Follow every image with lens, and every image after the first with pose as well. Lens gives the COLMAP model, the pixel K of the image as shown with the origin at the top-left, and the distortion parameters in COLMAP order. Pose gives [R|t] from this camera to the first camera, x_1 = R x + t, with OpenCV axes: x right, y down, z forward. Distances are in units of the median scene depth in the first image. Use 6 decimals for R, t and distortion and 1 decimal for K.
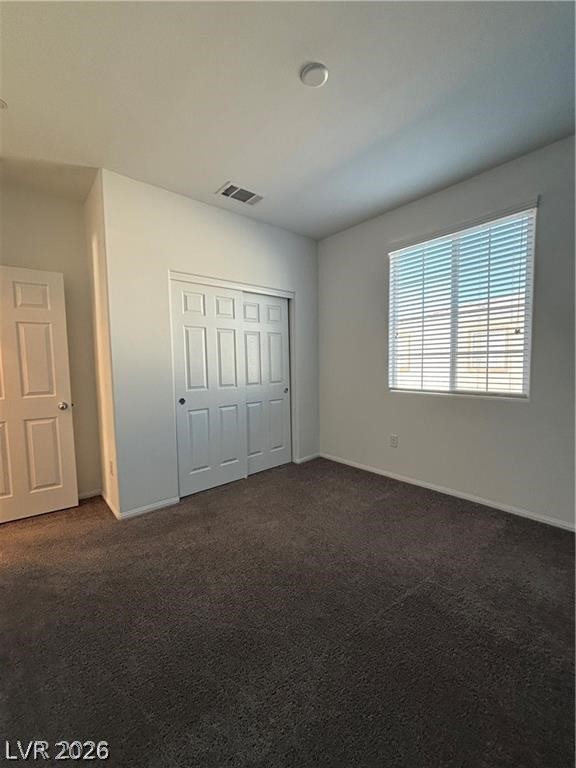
lens RADIAL K [[309.4, 0, 282.3], [0, 309.4, 387.5], [0, 0, 1]] dist [-0.019423, 0.000430]
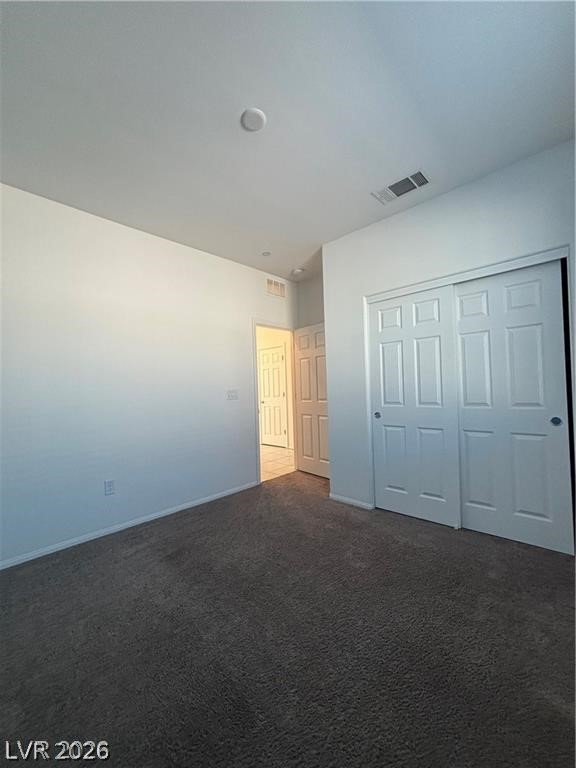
lens RADIAL K [[309.4, 0, 300.0], [0, 309.4, 381.5], [0, 0, 1]] dist [-0.019423, 0.000430]
pose [[0.107141, 0.002352, -0.994241, 0.683574], [-0.040677, 0.999170, -0.002019, -0.056114], [0.993411, 0.040659, 0.107148, 0.616700]]
